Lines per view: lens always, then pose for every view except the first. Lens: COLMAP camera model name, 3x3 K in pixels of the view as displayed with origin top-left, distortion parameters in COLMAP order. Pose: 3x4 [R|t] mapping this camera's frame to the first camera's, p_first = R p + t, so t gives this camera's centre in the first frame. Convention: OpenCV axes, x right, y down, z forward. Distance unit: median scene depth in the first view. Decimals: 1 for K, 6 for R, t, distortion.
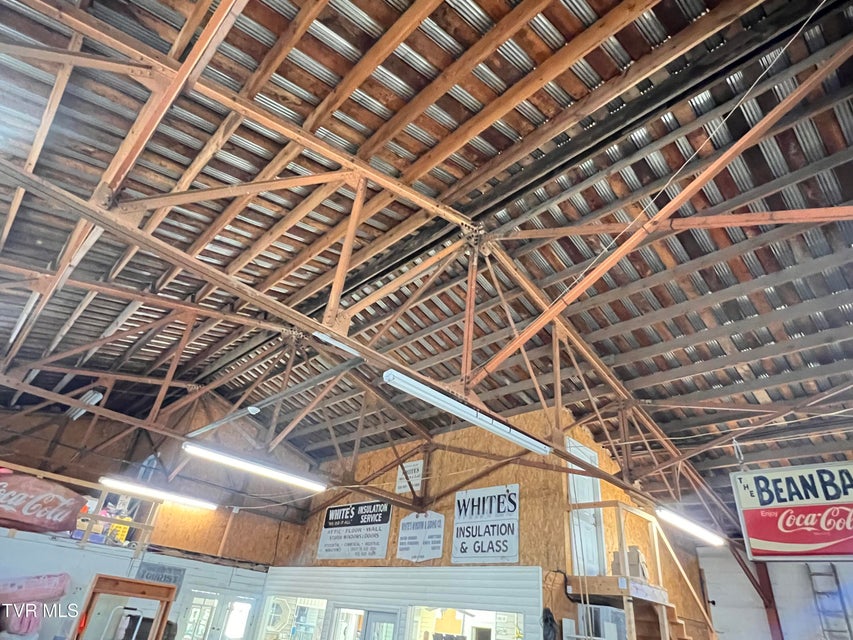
lens RADIAL K [[501.9, 0, 425.0], [0, 501.9, 317.5], [0, 0, 1]] dist [-0.001579, -0.000815]
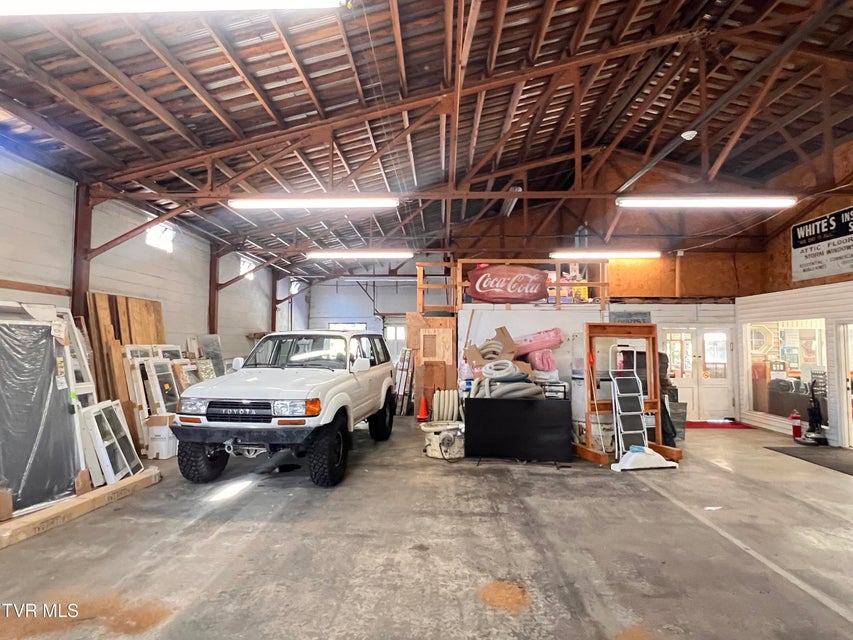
lens RADIAL K [[501.9, 0, 421.6], [0, 501.9, 314.4], [0, 0, 1]] dist [-0.001579, -0.000815]
pose [[0.687463, -0.140621, -0.712475, -0.061498], [0.442228, 0.859260, 0.257112, 0.017724], [0.576046, -0.491831, 0.652896, 0.019240]]
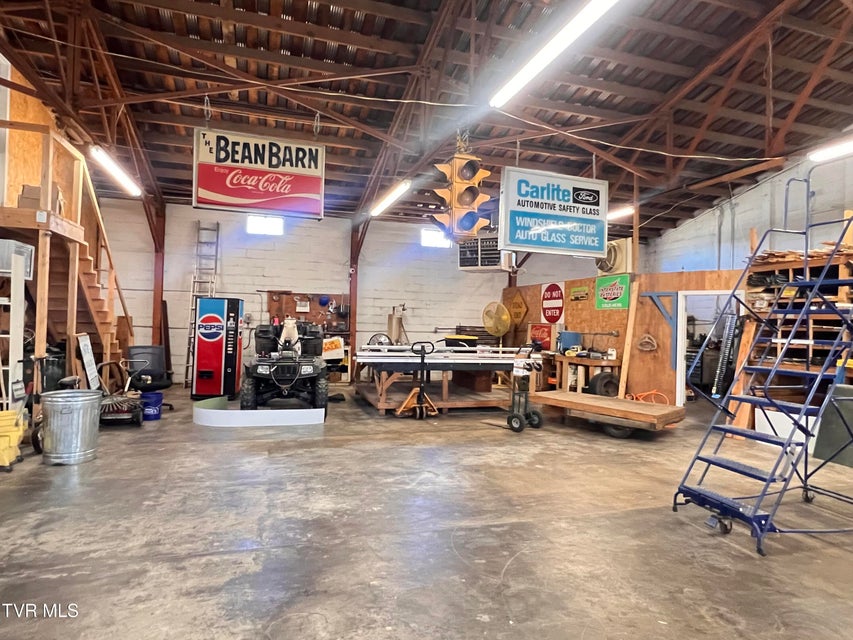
lens RADIAL K [[501.9, 0, 424.0], [0, 501.9, 314.6], [0, 0, 1]] dist [-0.001579, -0.000815]
pose [[0.453822, -0.080461, 0.887452, -0.071840], [-0.458637, 0.832782, 0.310041, 0.076477], [-0.764001, -0.547722, 0.341032, 0.081008]]
